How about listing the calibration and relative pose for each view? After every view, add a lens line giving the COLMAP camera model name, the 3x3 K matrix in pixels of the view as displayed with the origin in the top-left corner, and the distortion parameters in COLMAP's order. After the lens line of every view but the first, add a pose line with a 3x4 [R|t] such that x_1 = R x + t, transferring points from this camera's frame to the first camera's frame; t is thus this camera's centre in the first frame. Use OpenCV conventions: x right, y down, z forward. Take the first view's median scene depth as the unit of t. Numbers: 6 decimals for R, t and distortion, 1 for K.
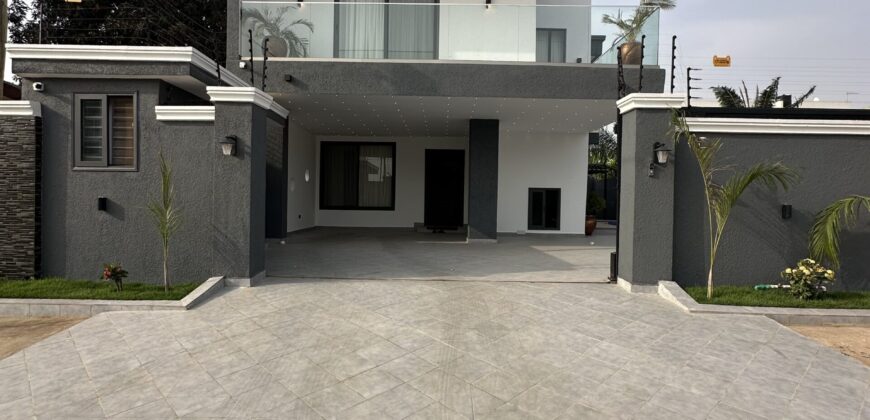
lens RADIAL K [[437.1, 0, 434.7], [0, 437.1, 209.7], [0, 0, 1]] dist [-0.002359, -0.000219]
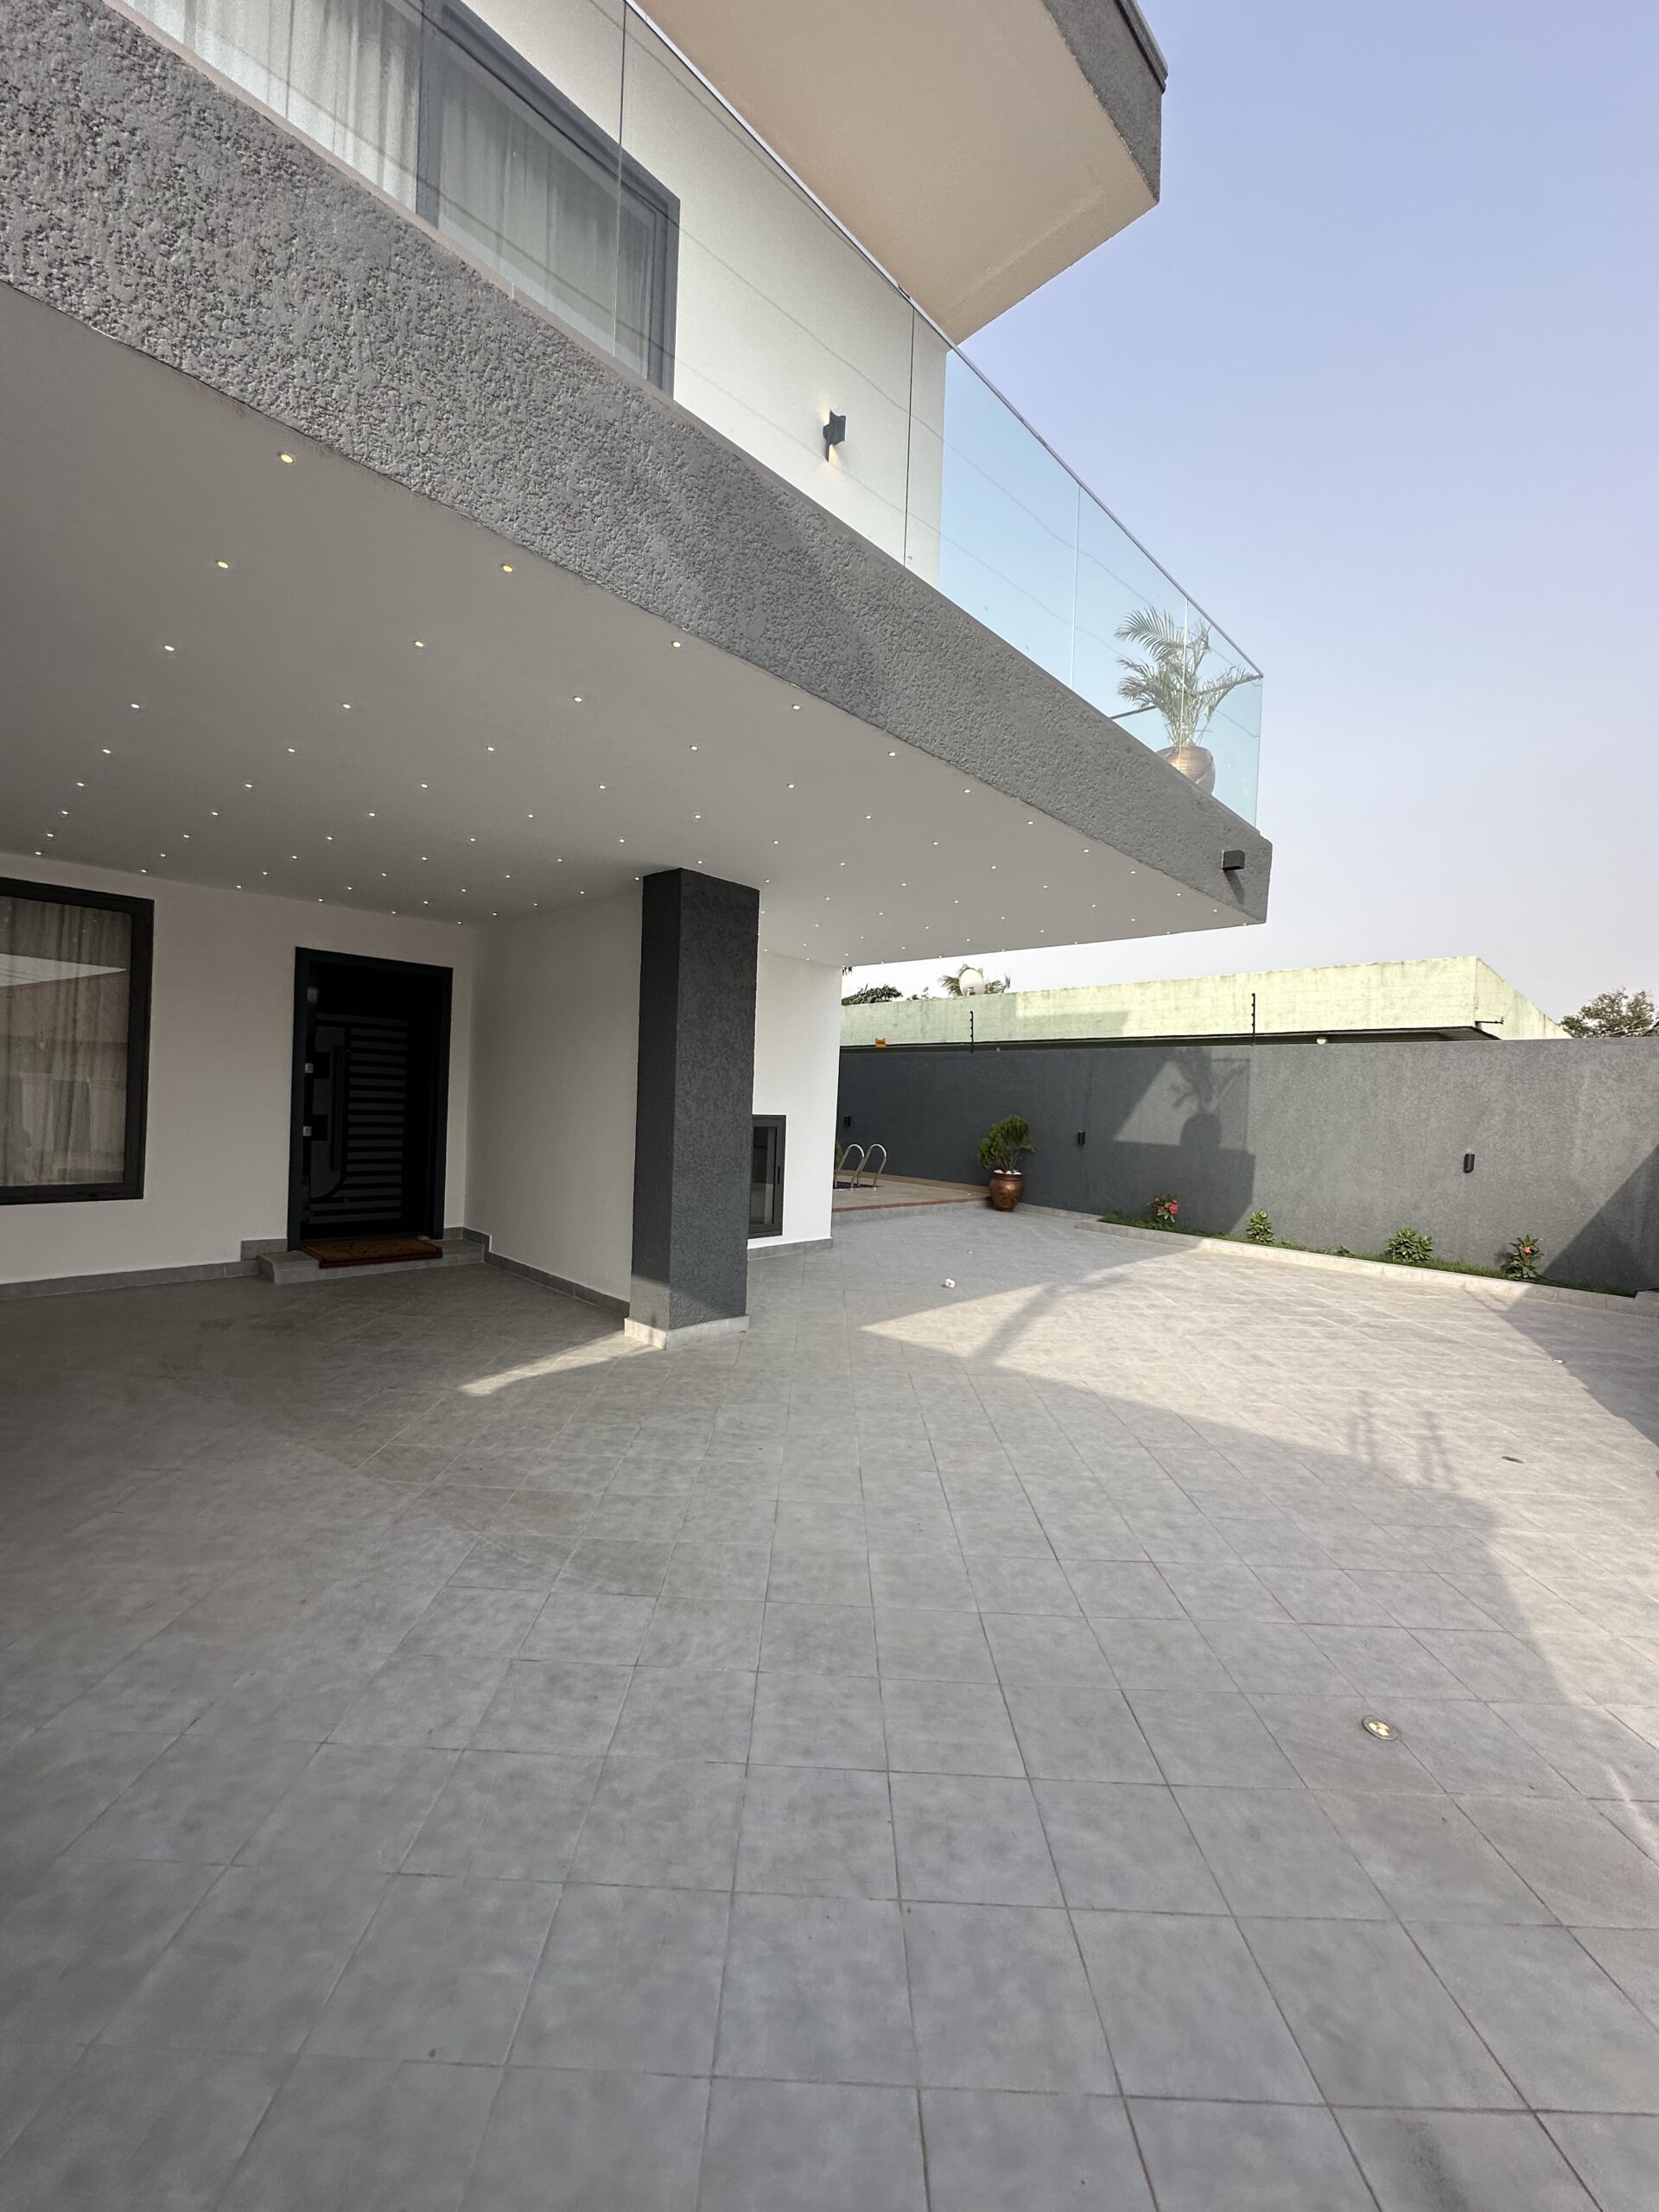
lens RADIAL K [[883.8, 0, 826.2], [0, 883.8, 1103.6], [0, 0, 1]] dist [-0.002432, 0.000477]
pose [[0.706226, 0.008624, 0.707934, -0.443432], [-0.009388, 0.999952, -0.002816, -0.132218], [-0.707924, -0.004657, 0.706273, 1.108331]]
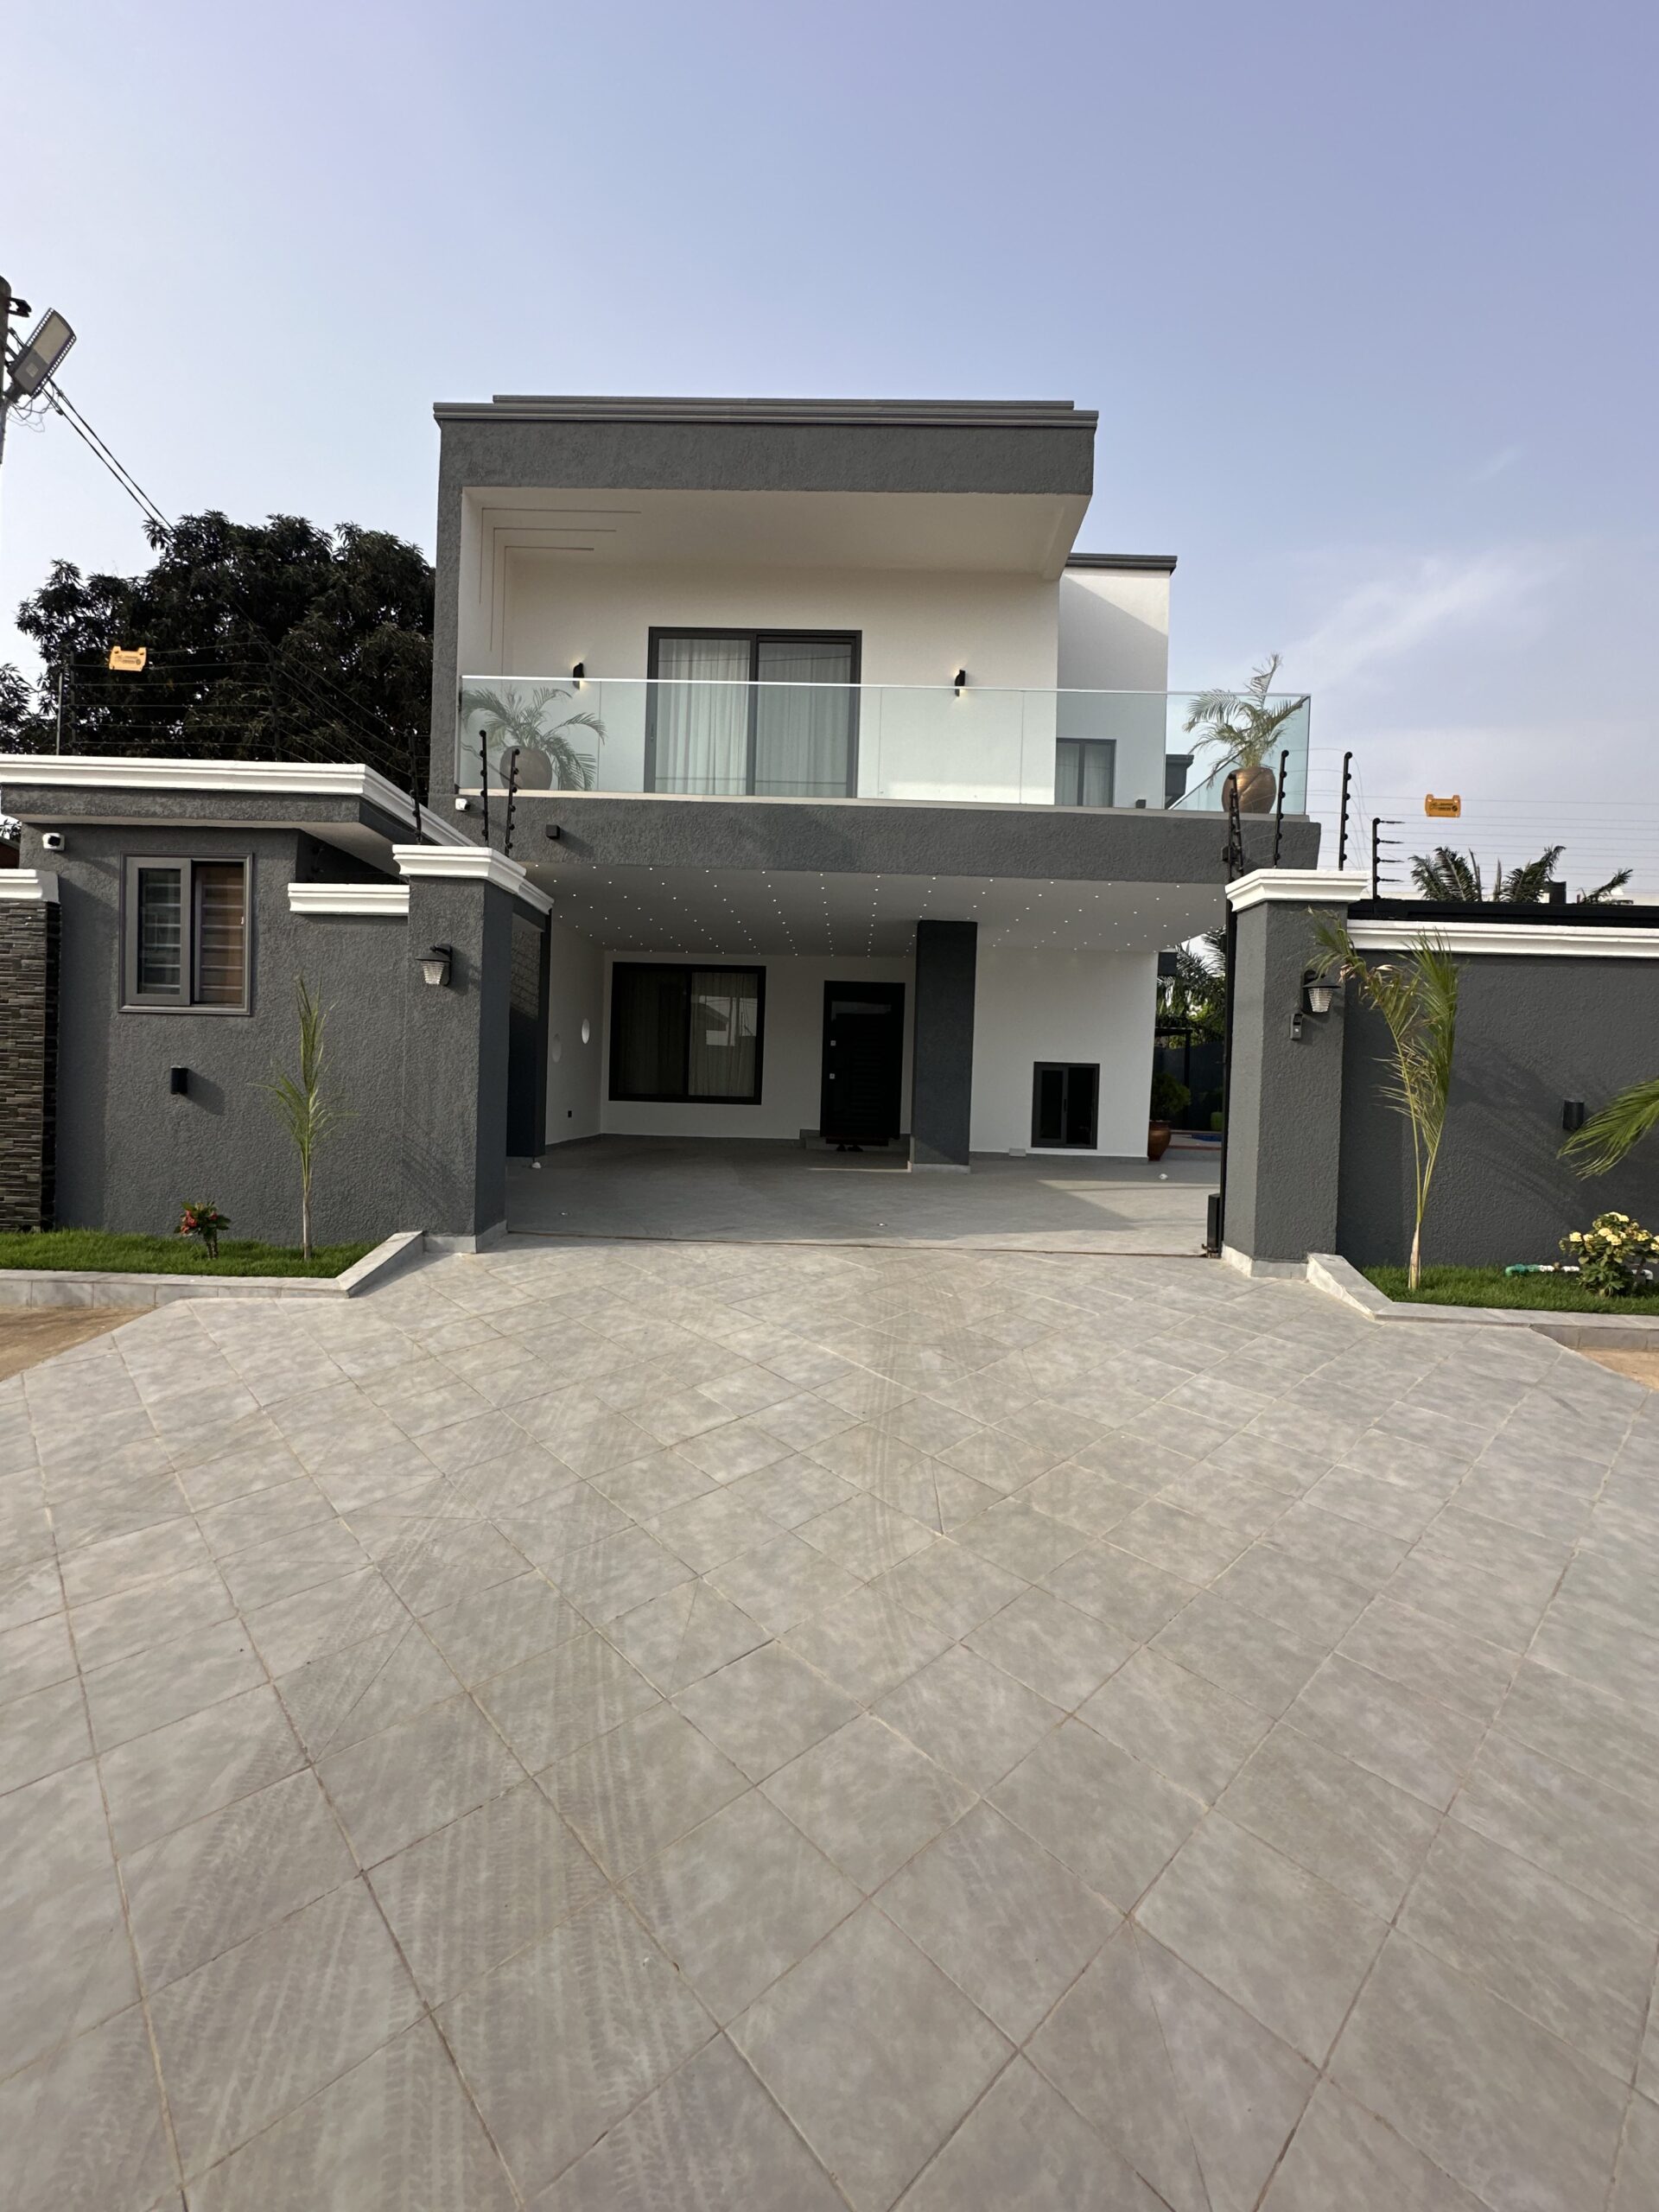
lens RADIAL K [[883.8, 0, 828.6], [0, 883.8, 1104.9], [0, 0, 1]] dist [-0.002432, 0.000477]
pose [[0.999875, 0.013825, -0.007685, -0.019478], [-0.013830, 0.999904, -0.000595, 0.004498], [0.007676, 0.000701, 0.999970, 0.007343]]
